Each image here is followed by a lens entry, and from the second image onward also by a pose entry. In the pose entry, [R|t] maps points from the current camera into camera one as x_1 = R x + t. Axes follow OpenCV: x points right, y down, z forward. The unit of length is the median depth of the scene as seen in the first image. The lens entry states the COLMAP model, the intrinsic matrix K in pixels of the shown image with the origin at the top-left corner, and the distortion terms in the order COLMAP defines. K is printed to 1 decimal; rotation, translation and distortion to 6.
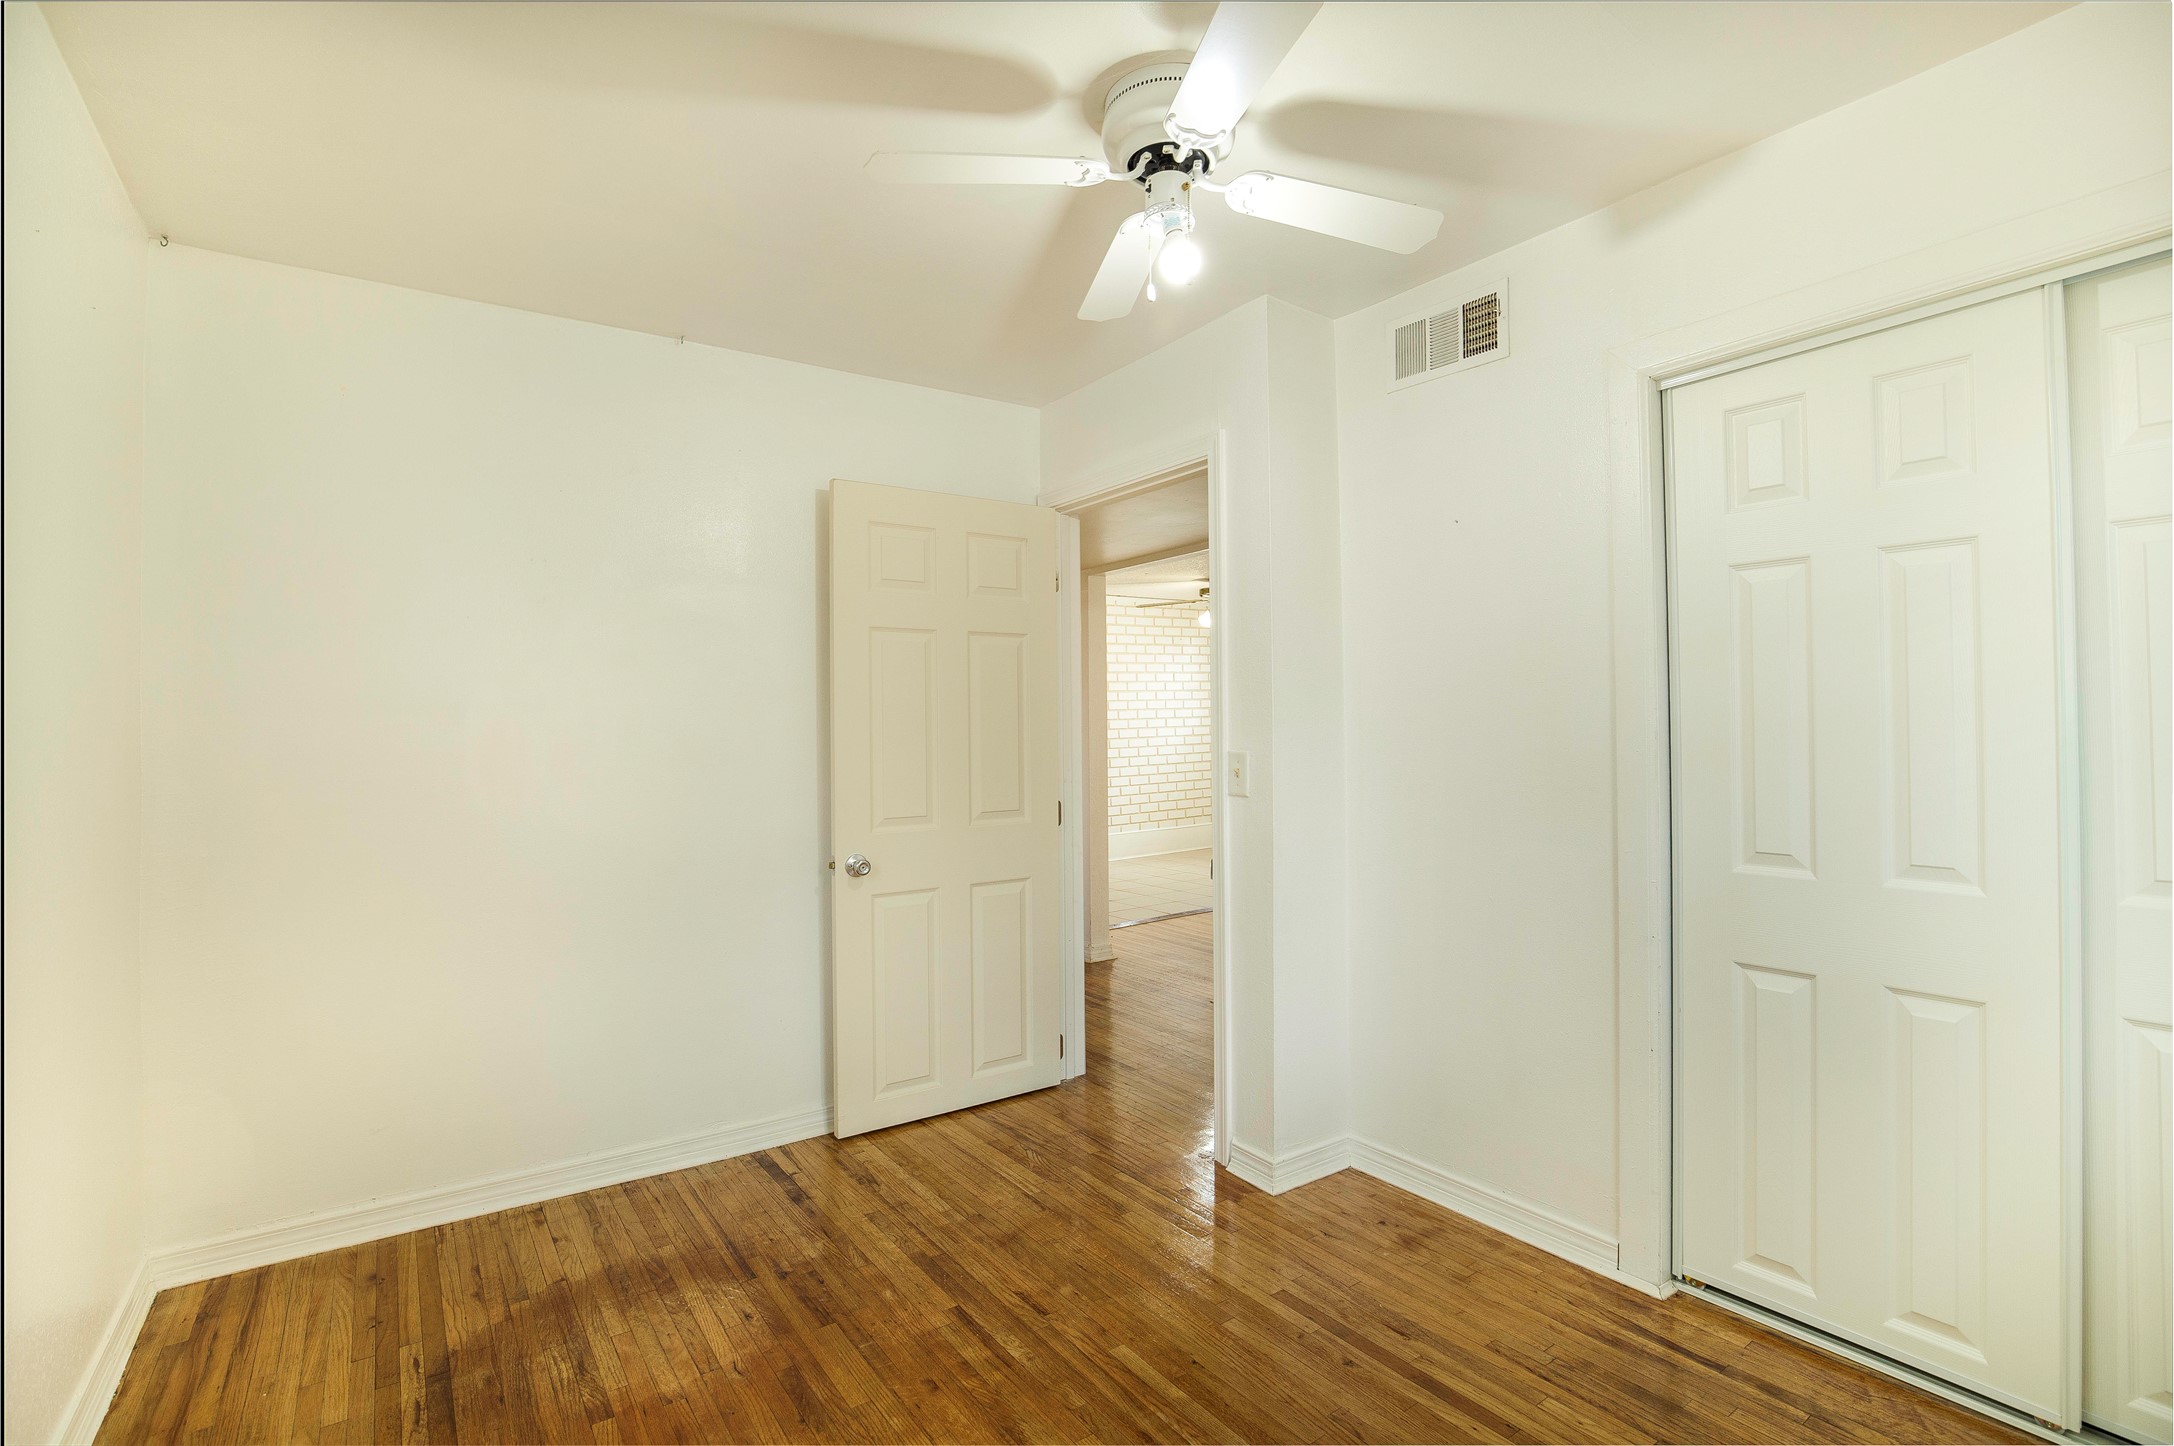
lens RADIAL K [[997.6, 0, 1088.9], [0, 997.6, 720.3], [0, 0, 1]] dist [-0.016409, -0.000228]
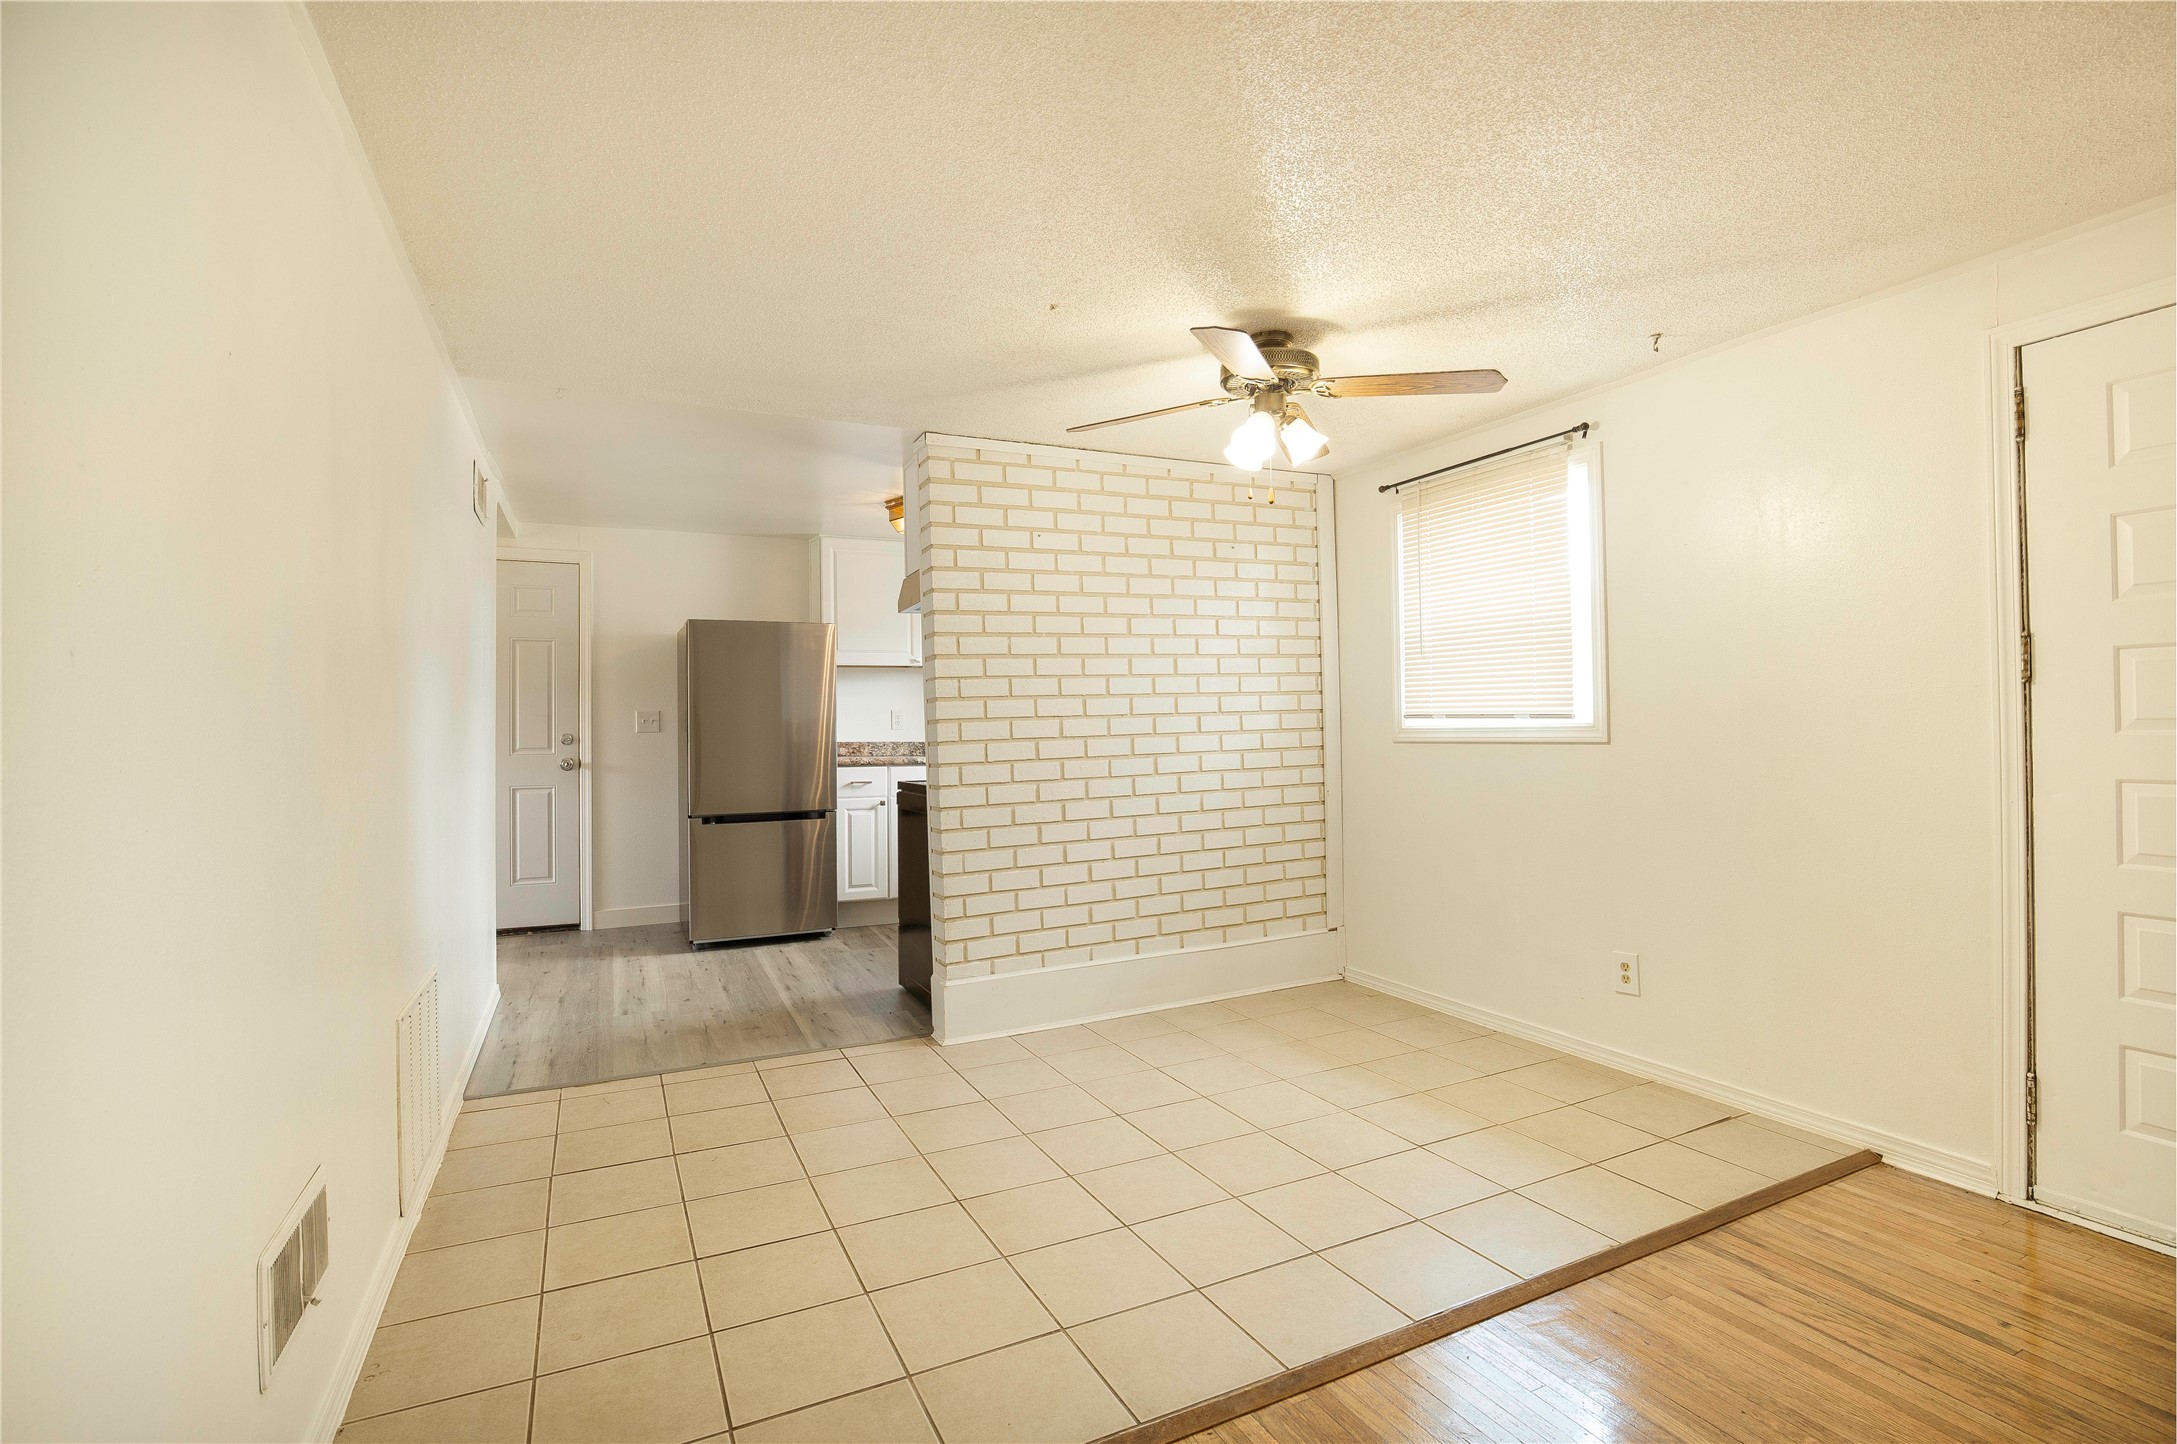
lens RADIAL K [[999.0, 0, 1095.2], [0, 999.0, 725.5], [0, 0, 1]] dist [-0.016409, -0.000228]
pose [[0.987007, -0.004686, -0.160607, 0.103860], [0.004724, 0.999989, -0.000148, 0.003188], [0.160606, -0.000613, 0.987018, 0.523128]]
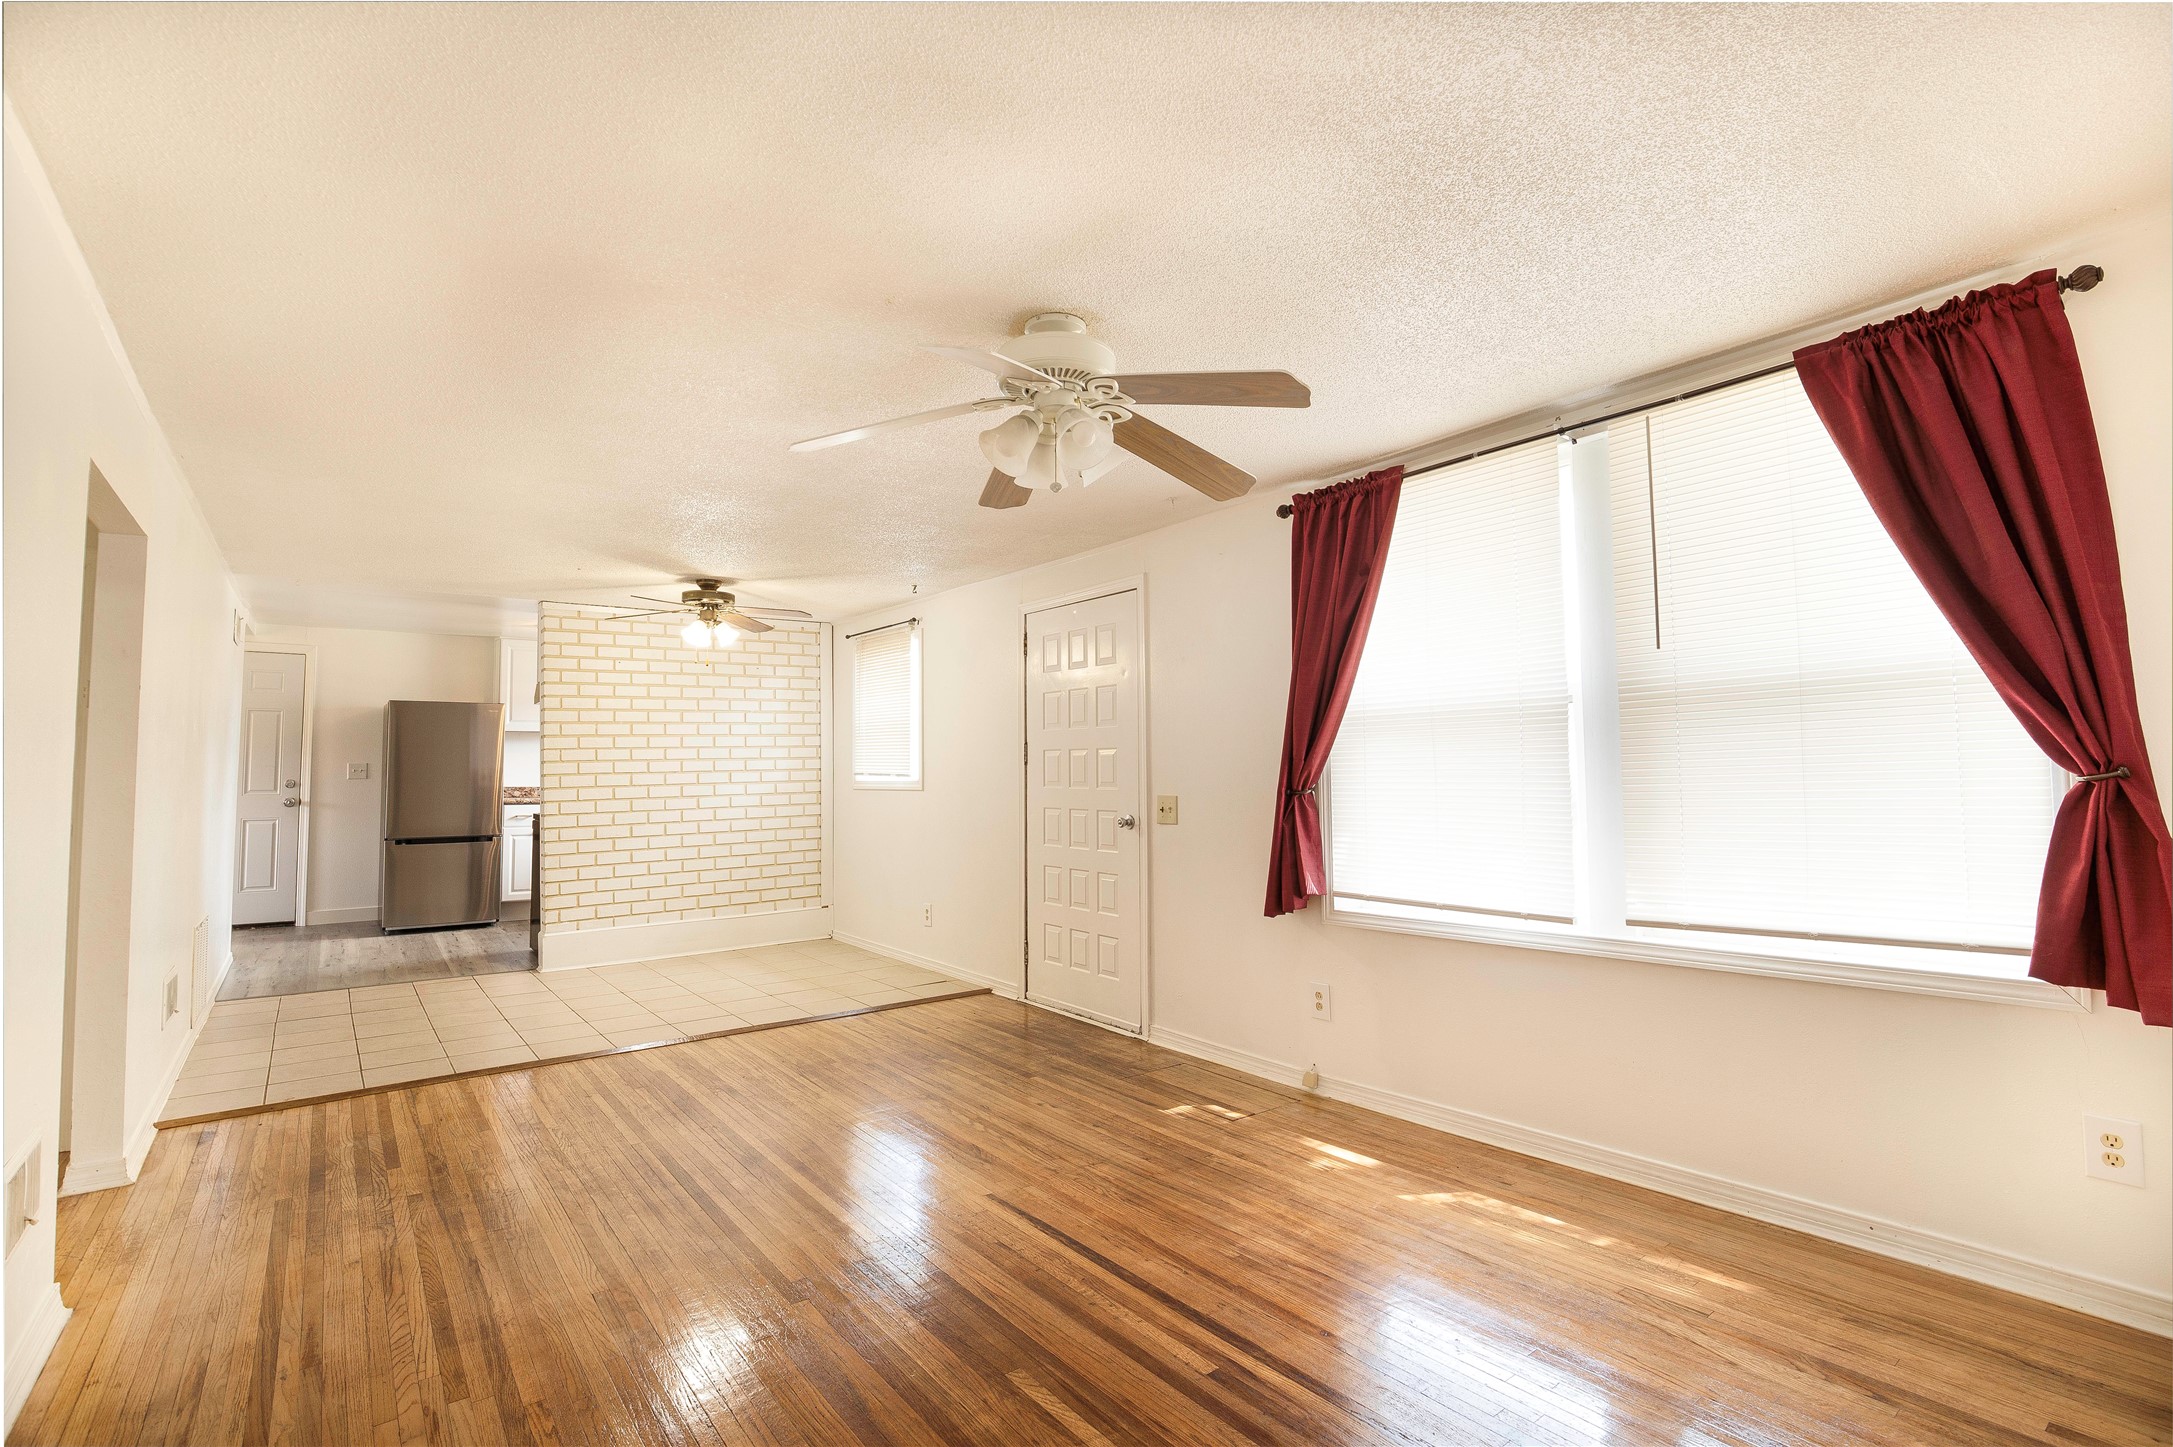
lens RADIAL K [[997.2, 0, 1080.5], [0, 997.2, 723.7], [0, 0, 1]] dist [-0.016409, -0.000228]
pose [[0.999506, 0.004288, 0.031119, 0.318339], [-0.002843, 0.998922, -0.046334, -0.003879], [-0.031284, 0.046222, 0.998441, 0.229441]]
